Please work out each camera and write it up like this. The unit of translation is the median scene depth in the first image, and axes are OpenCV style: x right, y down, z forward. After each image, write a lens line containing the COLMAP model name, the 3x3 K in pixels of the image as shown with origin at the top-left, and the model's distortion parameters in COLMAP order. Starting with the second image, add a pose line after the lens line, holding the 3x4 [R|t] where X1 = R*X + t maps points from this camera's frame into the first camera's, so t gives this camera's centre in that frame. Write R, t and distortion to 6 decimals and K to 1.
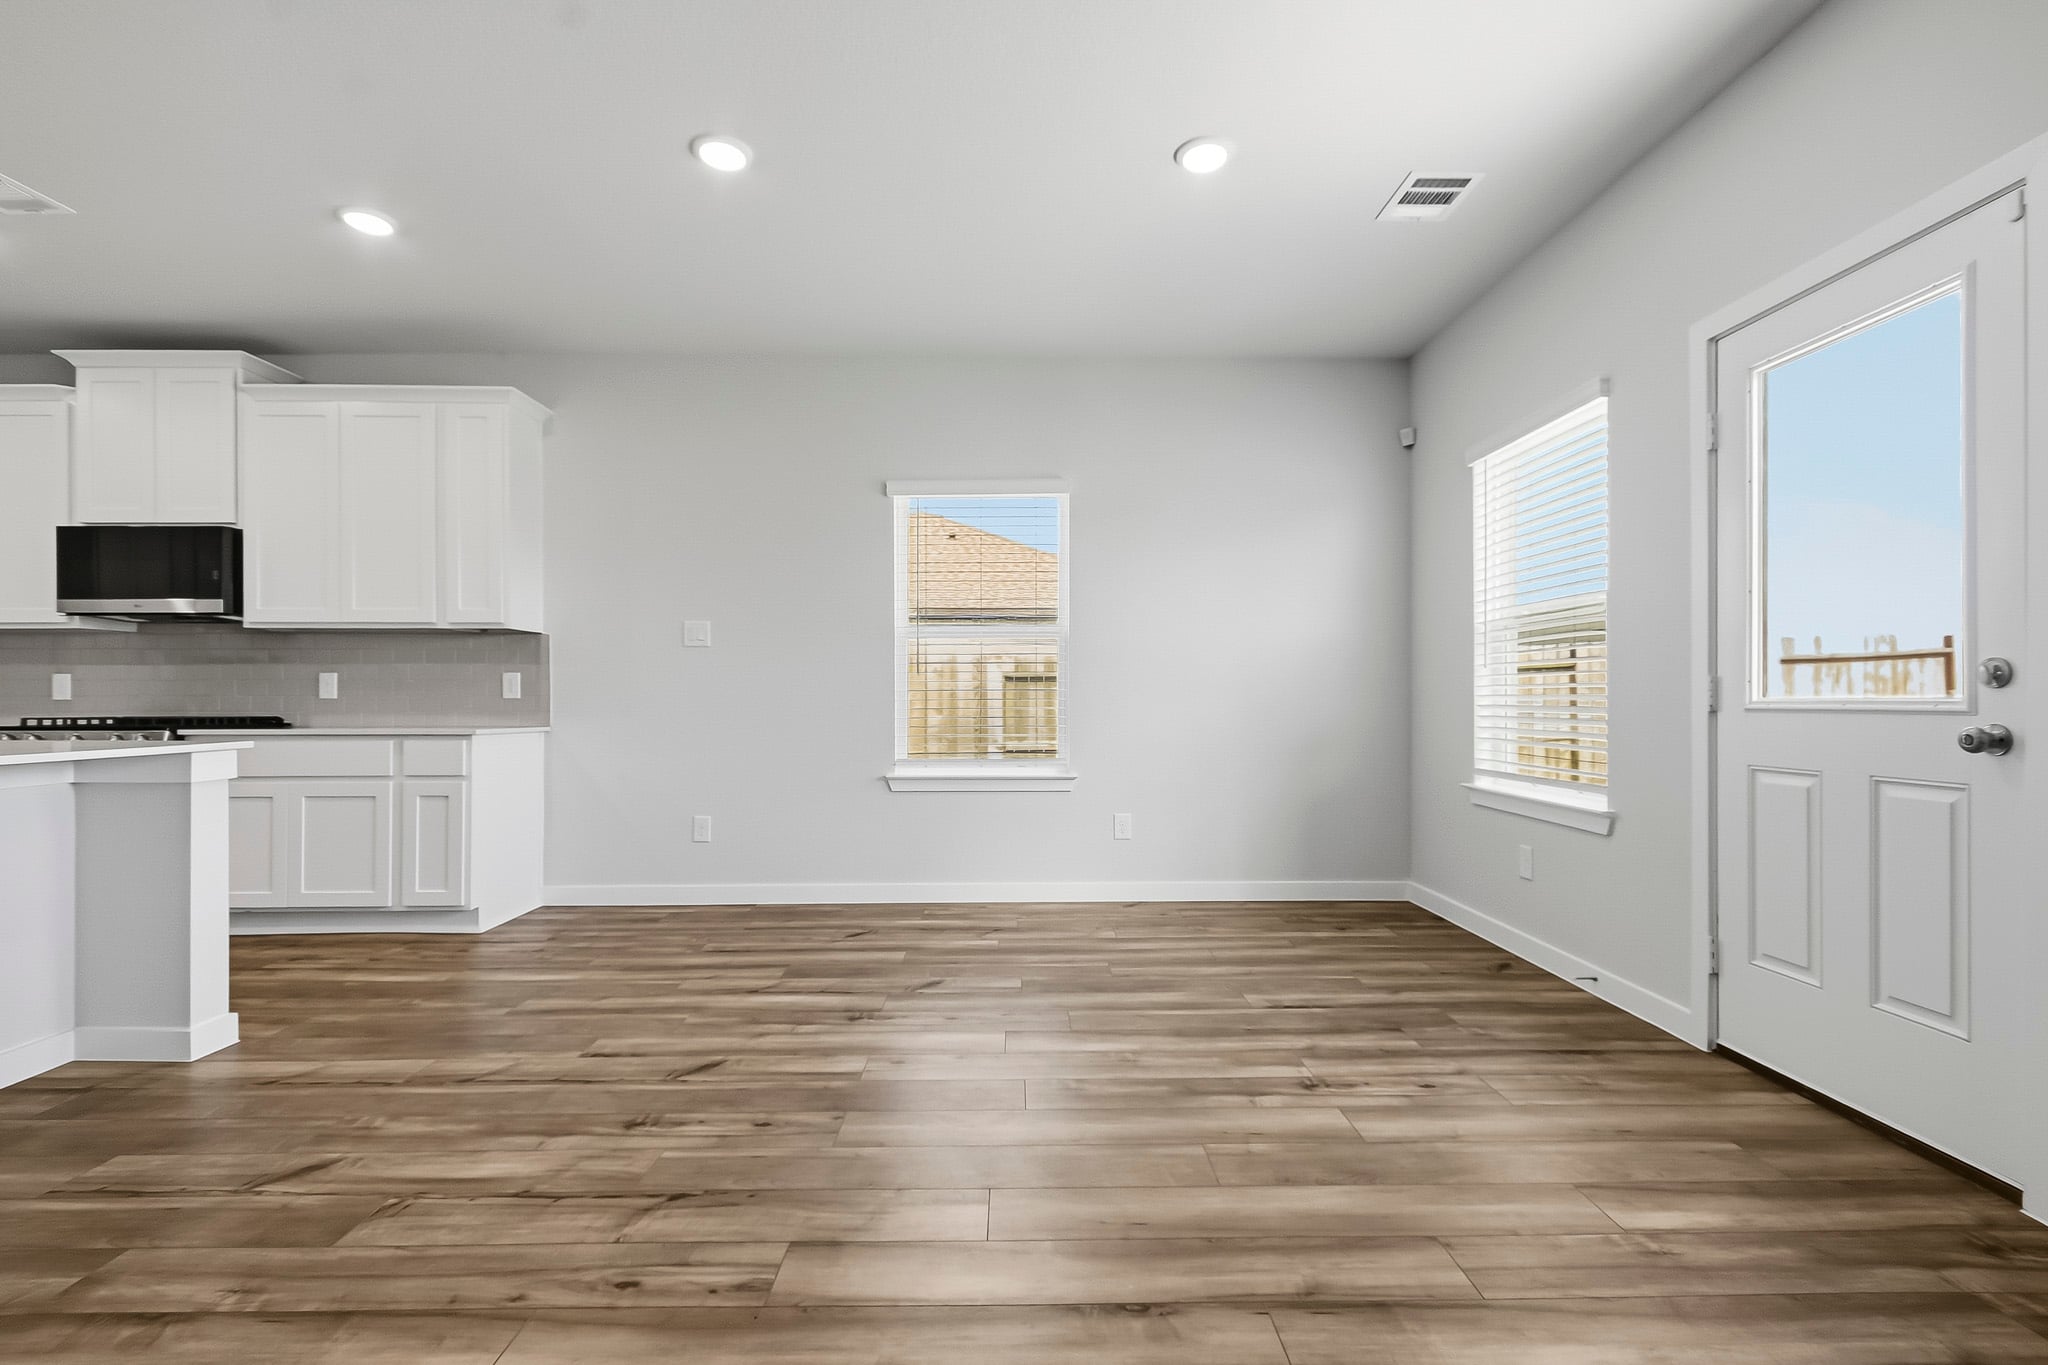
lens RADIAL K [[889.1, 0, 1016.6], [0, 889.1, 692.5], [0, 0, 1]] dist [0.009327, -0.000052]
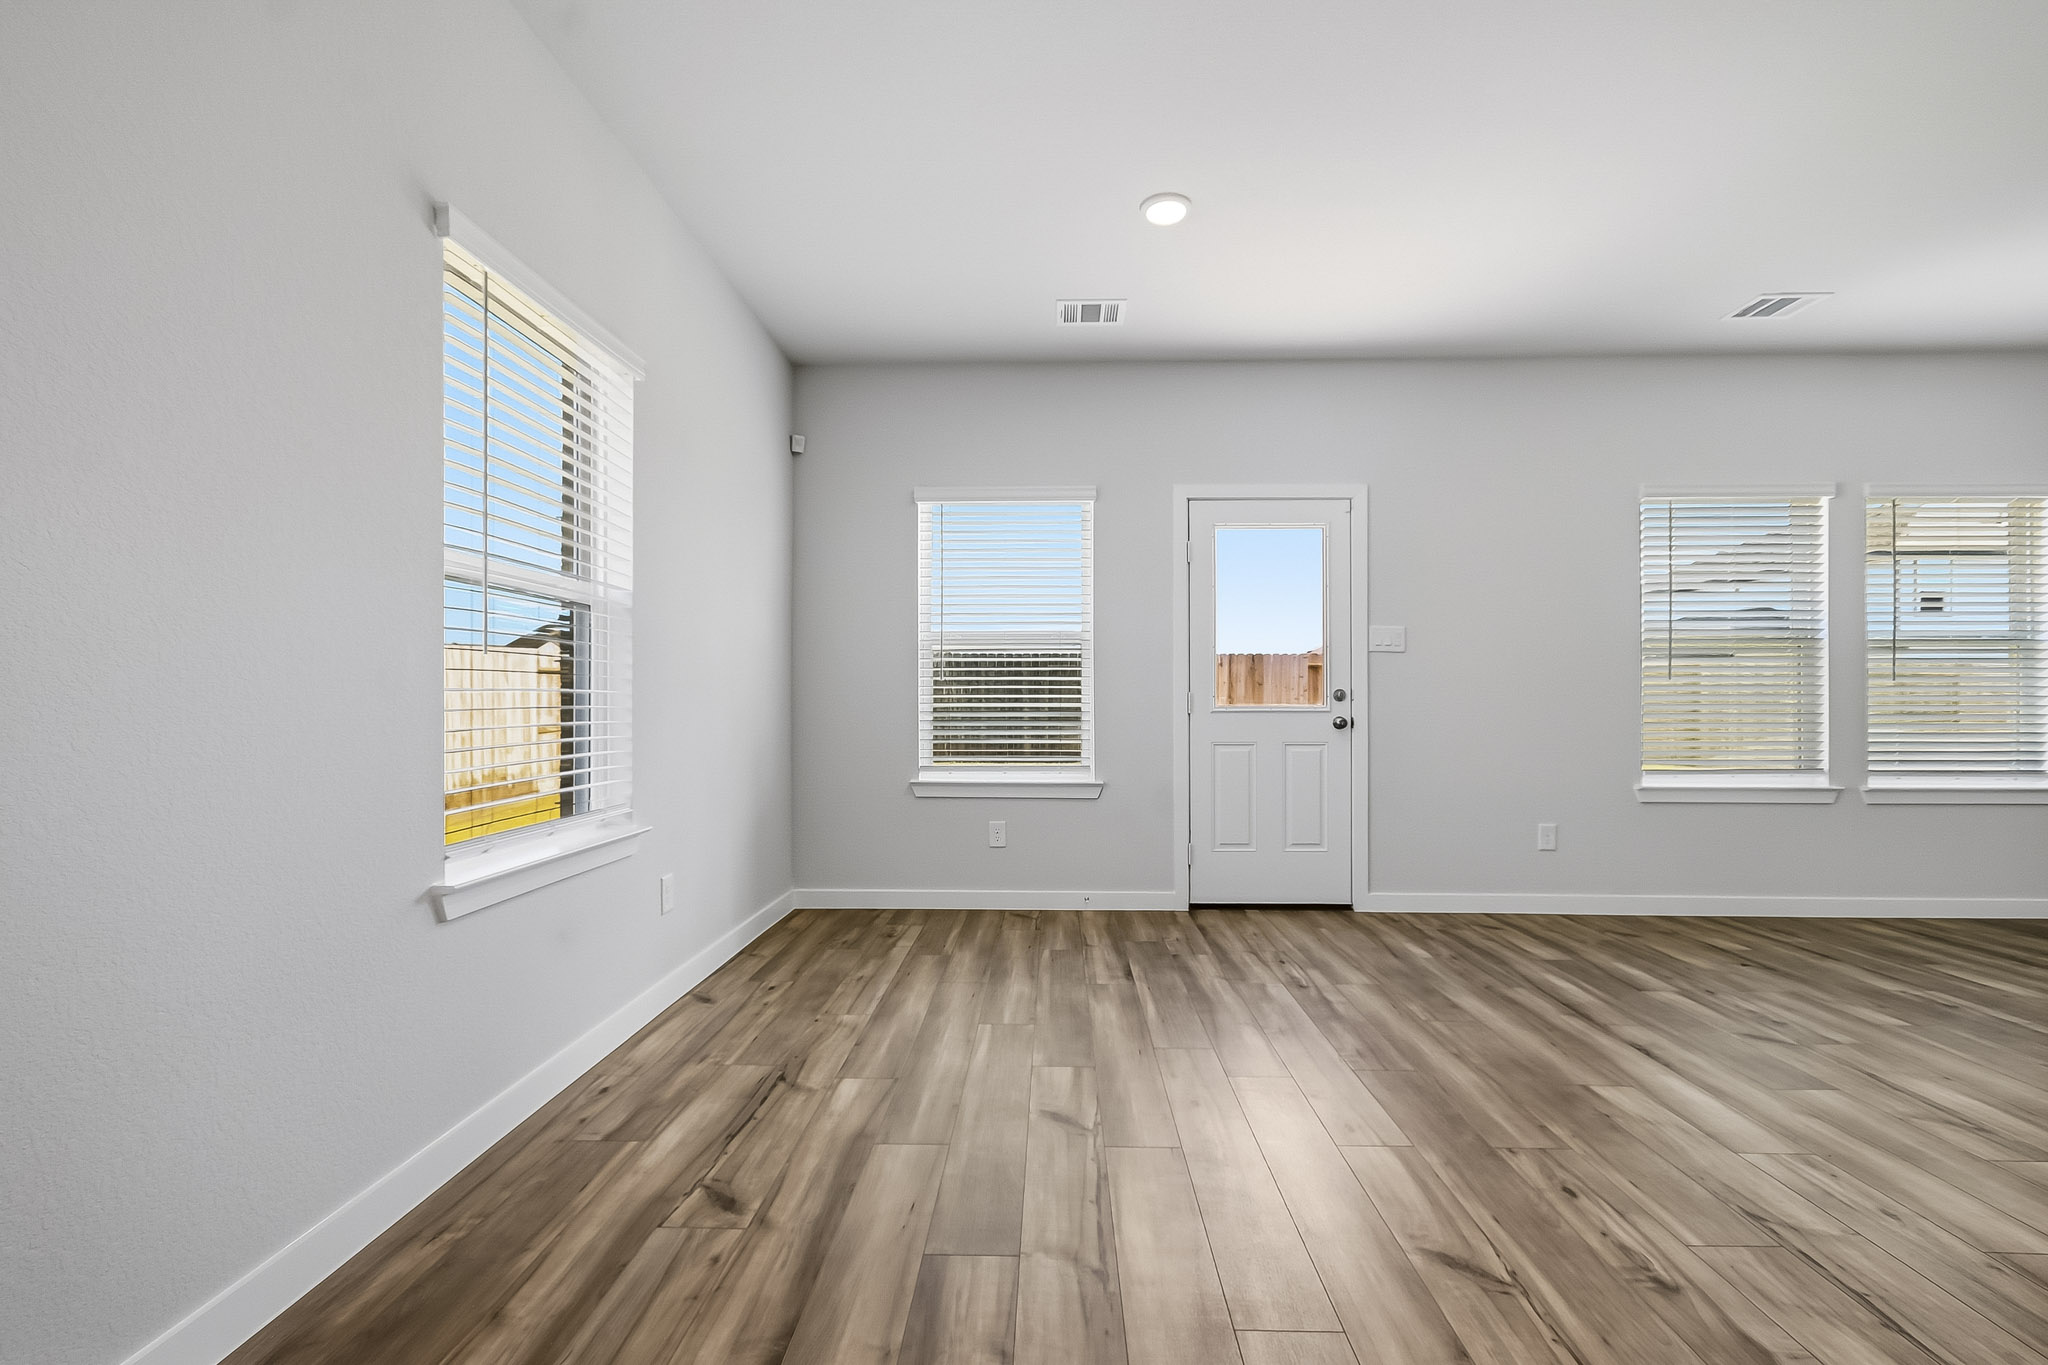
lens RADIAL K [[897.3, 0, 1028.0], [0, 897.3, 696.6], [0, 0, 1]] dist [-0.007394, -0.001749]
pose [[0.059358, 0.011912, 0.998166, -1.074274], [-0.003330, 0.999926, -0.011735, 0.012128], [-0.998231, -0.002627, 0.059394, 1.332885]]
